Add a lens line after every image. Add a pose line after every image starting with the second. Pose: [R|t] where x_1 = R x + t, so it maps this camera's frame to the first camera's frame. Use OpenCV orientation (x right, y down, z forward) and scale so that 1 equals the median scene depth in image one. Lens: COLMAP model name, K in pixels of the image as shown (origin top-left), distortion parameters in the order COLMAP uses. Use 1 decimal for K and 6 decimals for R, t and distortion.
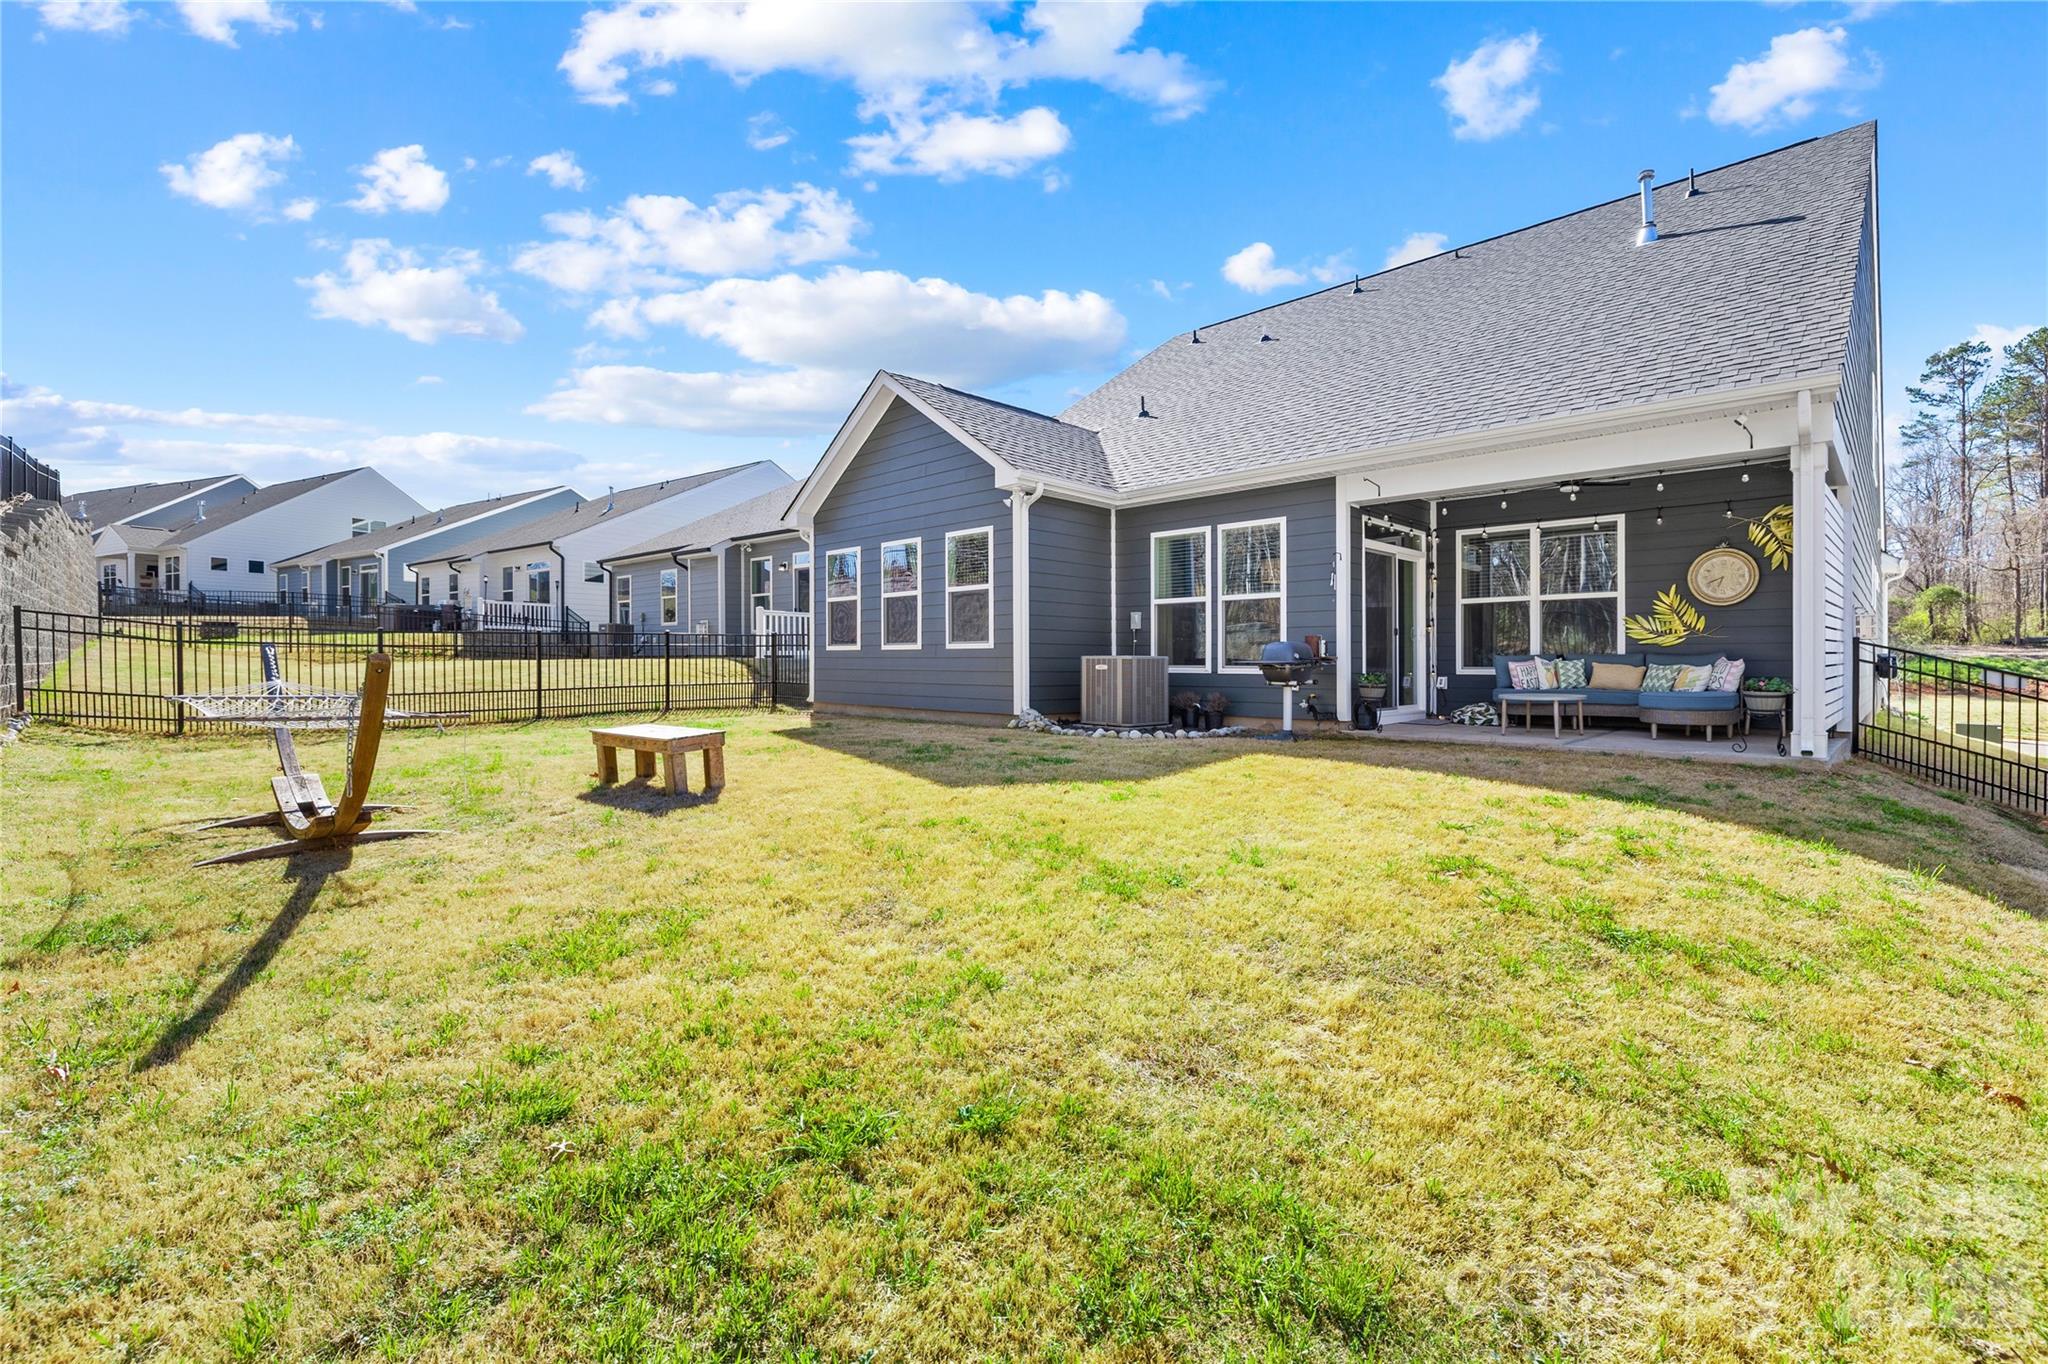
lens RADIAL K [[900.3, 0, 1024.0], [0, 900.3, 682.0], [0, 0, 1]] dist [-0.001097, -0.000177]
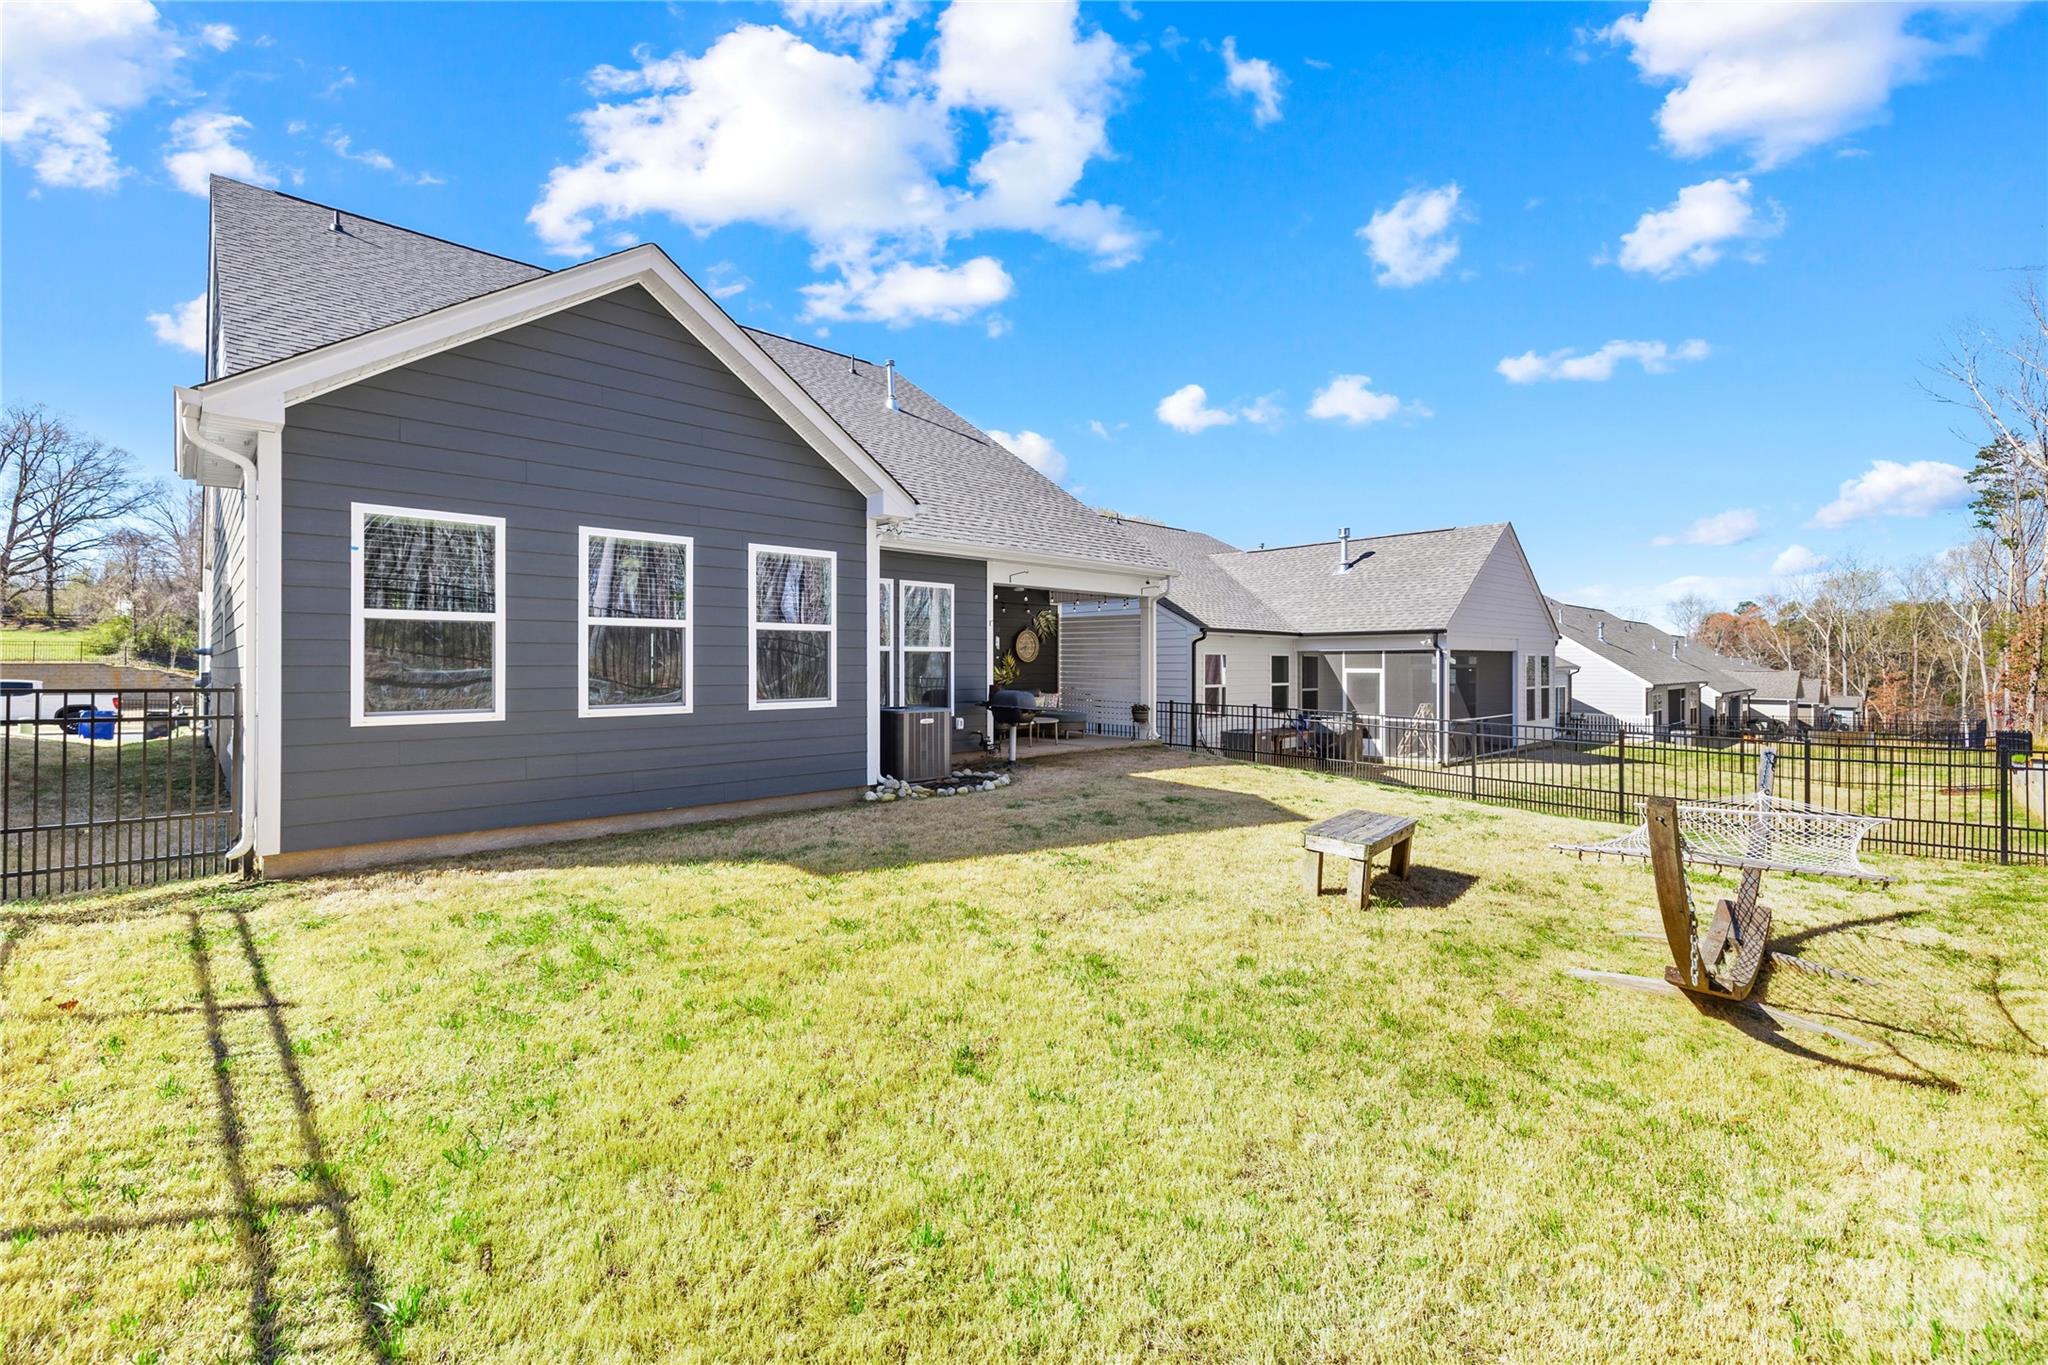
lens RADIAL K [[868.0, 0, 1021.3], [0, 868.0, 669.5], [0, 0, 1]] dist [0.000215, -0.000016]
pose [[0.027165, -0.011948, 0.999560, -0.813763], [0.021610, 0.999702, 0.011362, -0.077522], [-0.999397, 0.021292, 0.027415, 0.835456]]
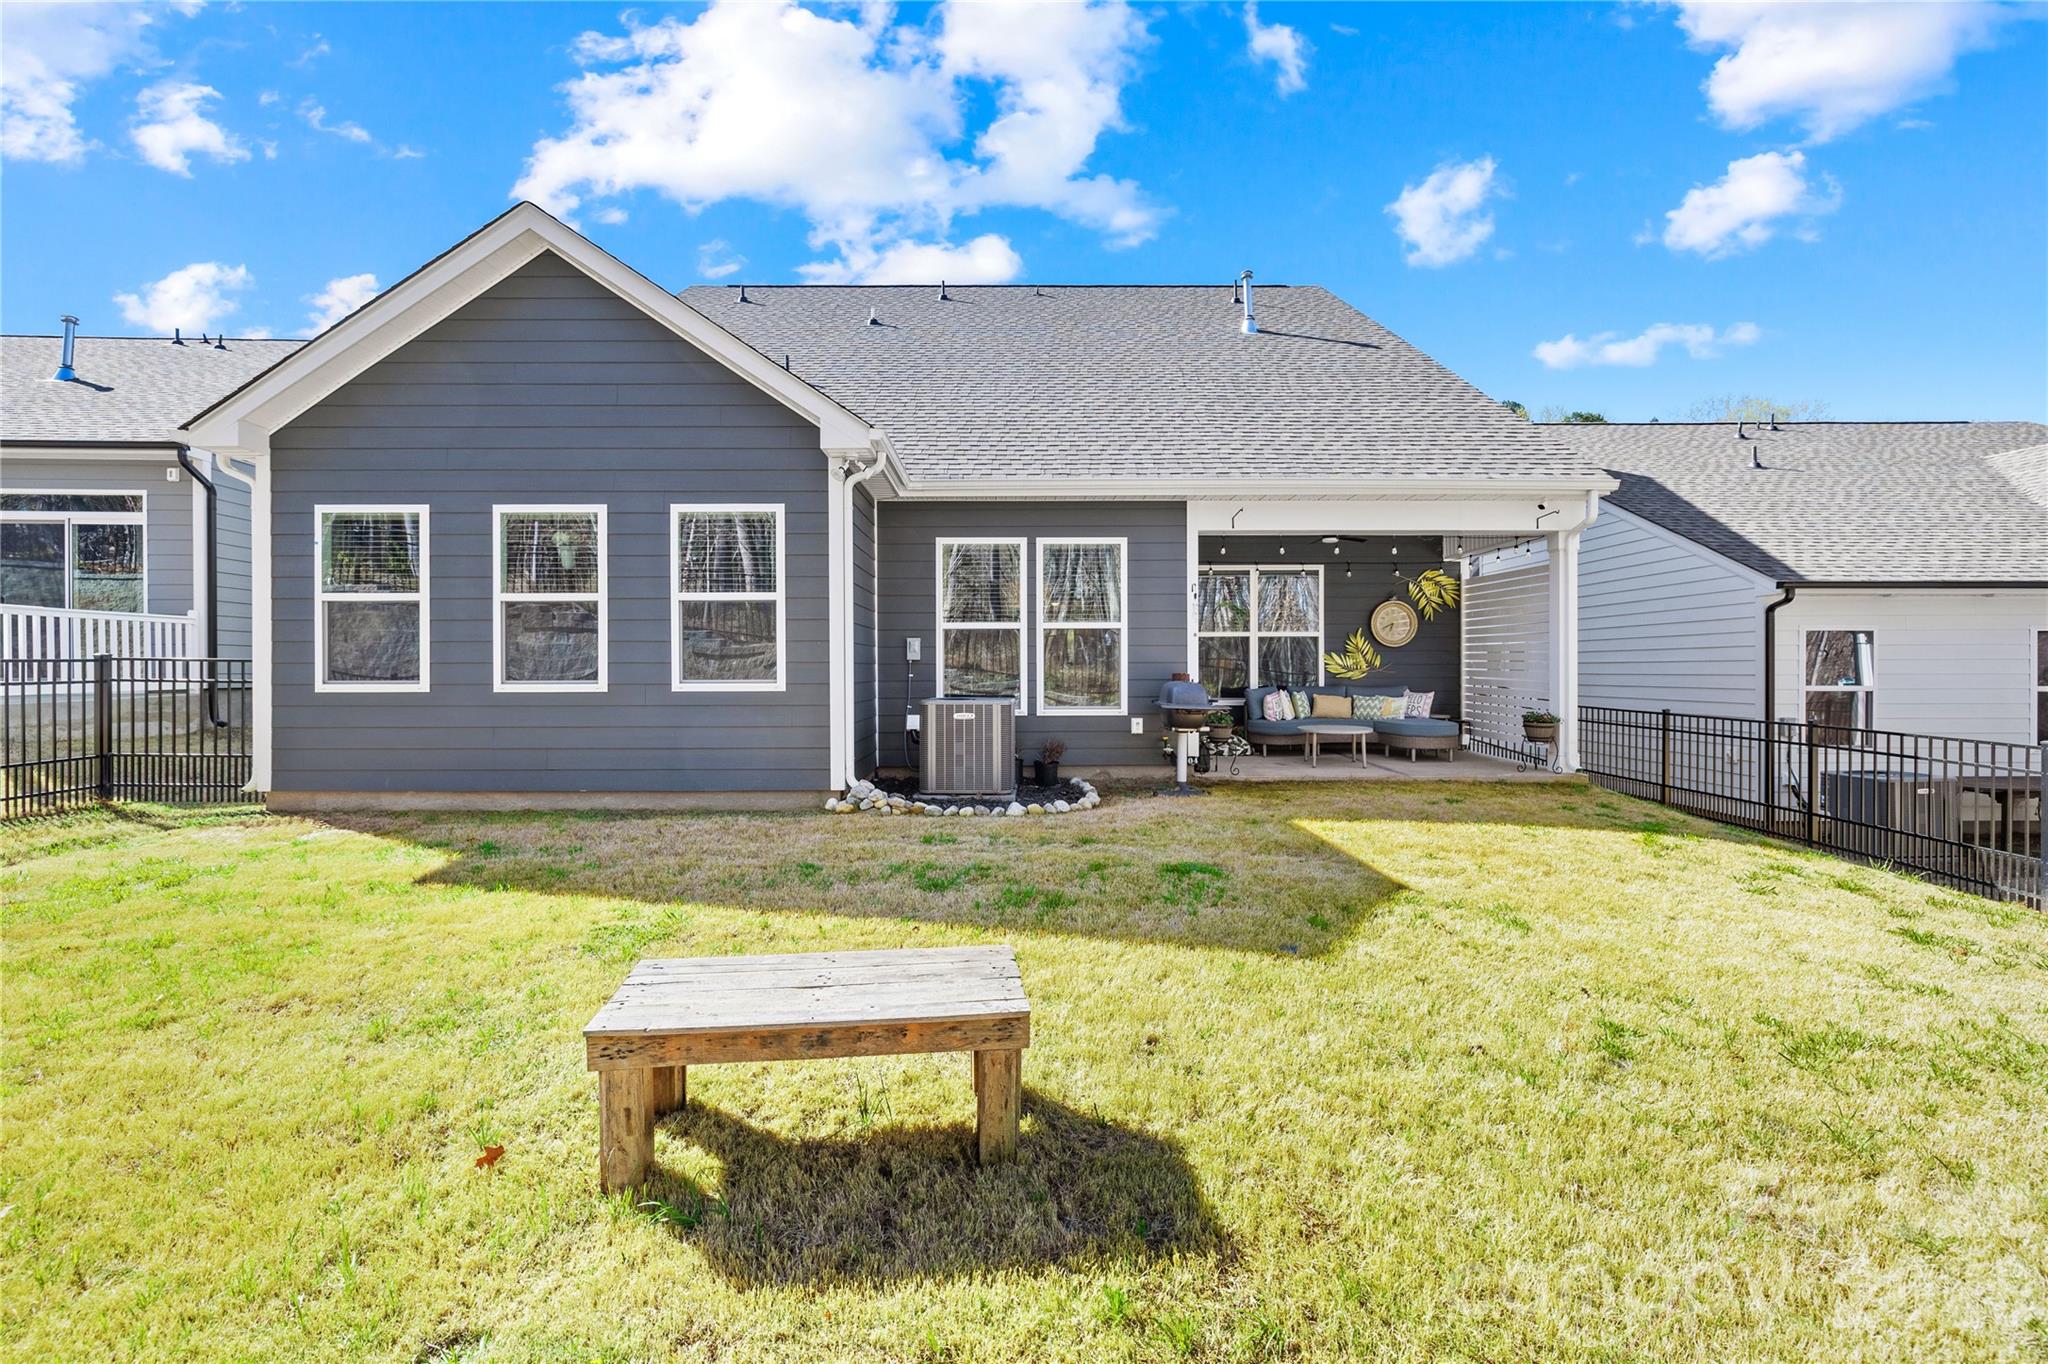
lens RADIAL K [[880.0, 0, 1024.0], [0, 880.0, 682.0], [0, 0, 1]] dist [0.002099, 0.000066]
pose [[0.711503, -0.016613, 0.702486, -0.370865], [0.020026, 0.999794, 0.003360, -0.044111], [-0.702397, 0.011678, 0.711689, 0.431623]]
